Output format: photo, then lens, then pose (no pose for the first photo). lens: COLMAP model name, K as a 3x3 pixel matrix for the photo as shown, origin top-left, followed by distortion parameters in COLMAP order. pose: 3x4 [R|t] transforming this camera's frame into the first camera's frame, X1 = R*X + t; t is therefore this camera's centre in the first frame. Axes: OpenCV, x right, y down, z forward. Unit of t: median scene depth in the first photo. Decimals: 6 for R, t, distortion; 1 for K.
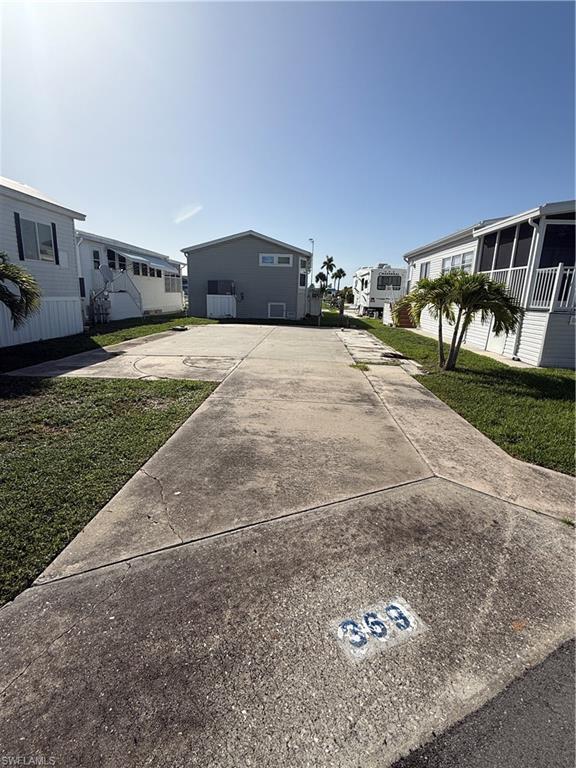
lens RADIAL K [[365.5, 0, 285.6], [0, 365.5, 382.1], [0, 0, 1]] dist [0.000097, -0.000186]
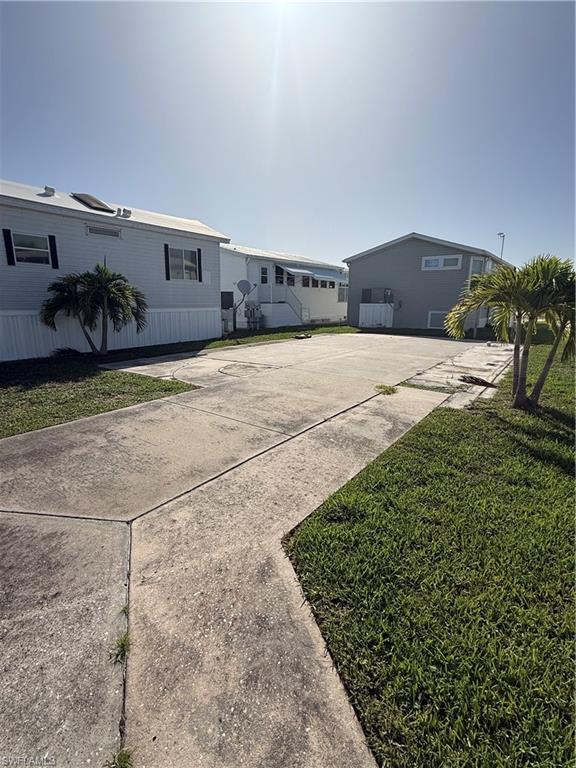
lens RADIAL K [[365.5, 0, 286.9], [0, 365.5, 382.5], [0, 0, 1]] dist [0.000097, -0.000186]
pose [[0.832196, 0.096241, -0.546065, 0.739609], [-0.109455, 0.993956, 0.008372, -0.061744], [0.543571, 0.052803, 0.837701, 0.332479]]
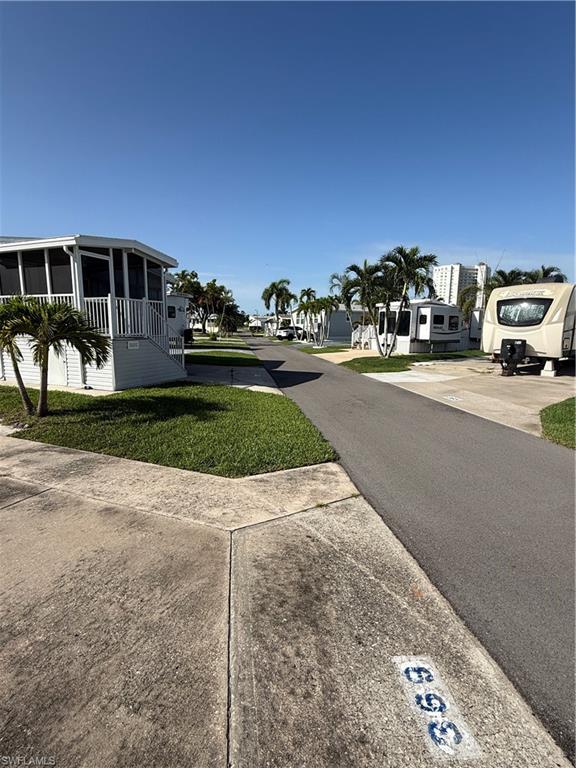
lens RADIAL K [[365.5, 0, 287.7], [0, 365.5, 383.4], [0, 0, 1]] dist [0.000097, -0.000186]
pose [[0.312624, -0.168772, 0.934763, -0.221244], [0.221261, 0.969957, 0.101127, -0.106392], [-0.923748, 0.175212, 0.340574, 0.331449]]
